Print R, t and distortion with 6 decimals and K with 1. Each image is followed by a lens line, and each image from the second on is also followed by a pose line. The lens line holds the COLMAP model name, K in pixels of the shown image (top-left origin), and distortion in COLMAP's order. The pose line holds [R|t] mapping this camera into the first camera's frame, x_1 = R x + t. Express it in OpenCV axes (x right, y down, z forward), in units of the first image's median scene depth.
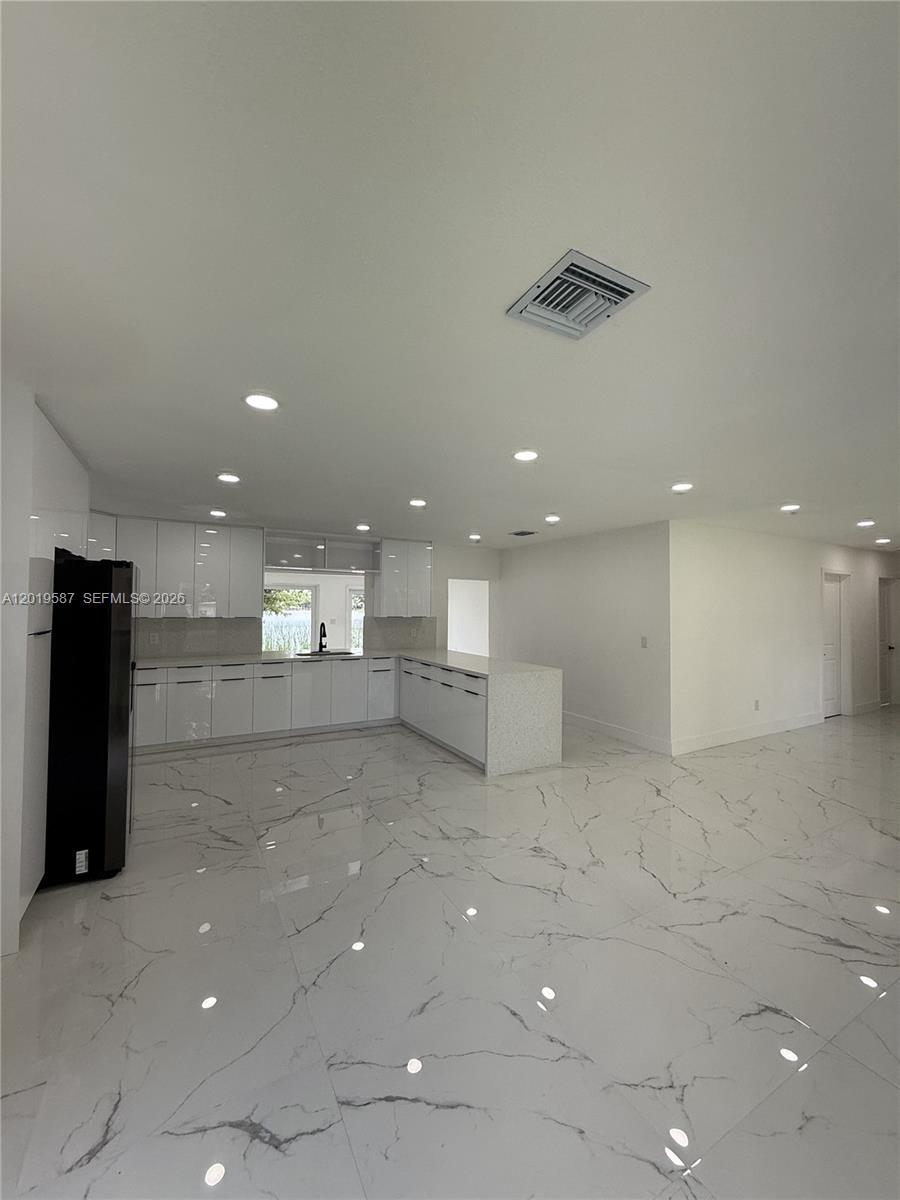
lens RADIAL K [[480.1, 0, 455.8], [0, 480.1, 601.5], [0, 0, 1]] dist [-0.000563, 0.000711]
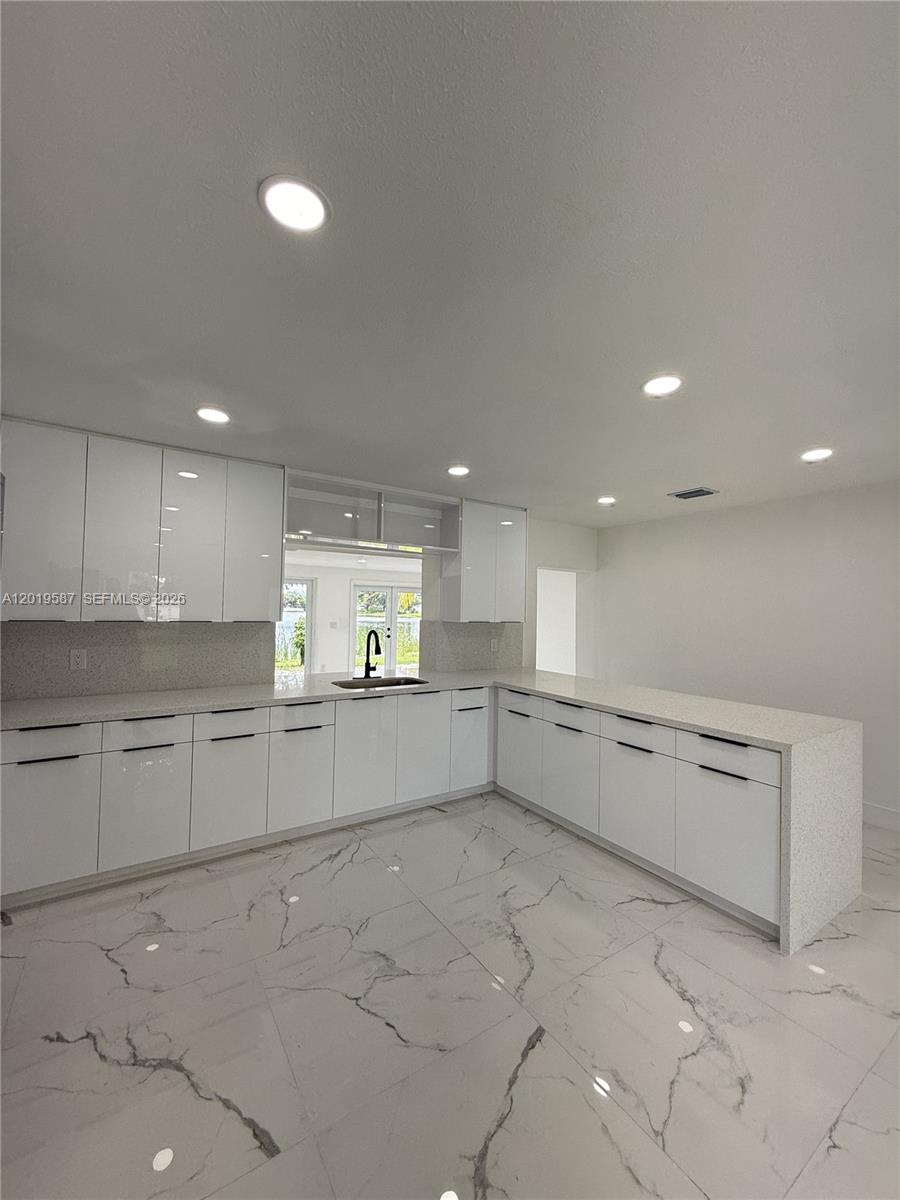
lens RADIAL K [[480.1, 0, 455.3], [0, 480.1, 600.6], [0, 0, 1]] dist [-0.000563, 0.000711]
pose [[0.996961, 0.012850, 0.076841, -0.231280], [-0.012385, 0.999902, -0.006531, 0.009300], [-0.076917, 0.005560, 0.997022, 0.397421]]
